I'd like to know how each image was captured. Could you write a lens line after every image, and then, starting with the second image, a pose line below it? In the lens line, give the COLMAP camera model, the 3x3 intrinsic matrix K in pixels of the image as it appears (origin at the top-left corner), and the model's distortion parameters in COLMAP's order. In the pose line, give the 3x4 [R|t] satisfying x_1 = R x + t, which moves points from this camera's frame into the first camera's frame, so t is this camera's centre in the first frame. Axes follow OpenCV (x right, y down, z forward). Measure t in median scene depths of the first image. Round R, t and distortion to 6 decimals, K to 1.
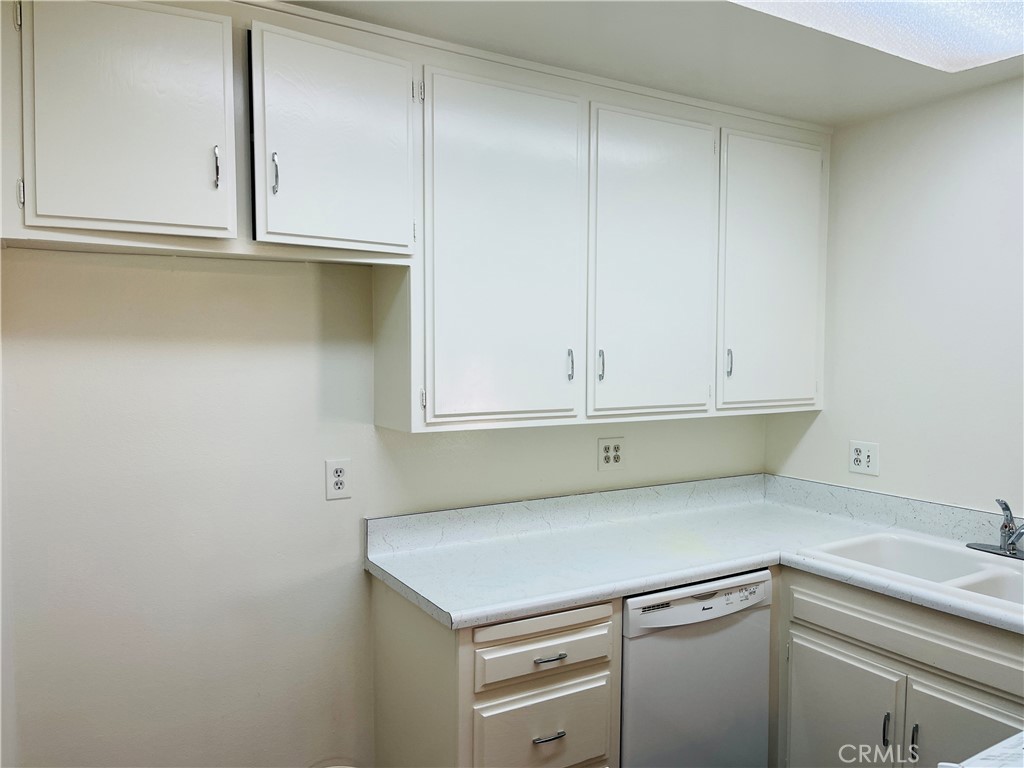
lens RADIAL K [[776.0, 0, 513.2], [0, 776.0, 380.6], [0, 0, 1]] dist [0.022159, -0.017638]
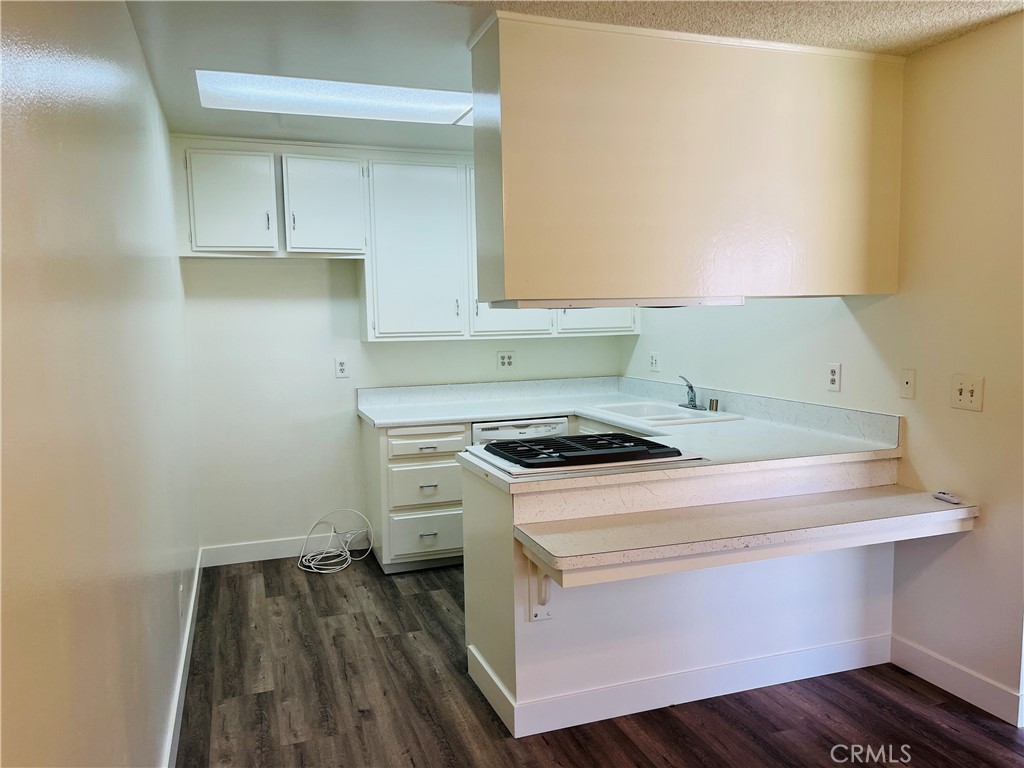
lens RADIAL K [[776.0, 0, 511.9], [0, 776.0, 389.8], [0, 0, 1]] dist [0.022159, -0.017638]
pose [[0.977794, -0.003398, -0.209539, 0.638031], [0.013616, 0.998786, 0.047339, 0.098483], [0.209123, -0.049141, 0.976654, -0.882280]]
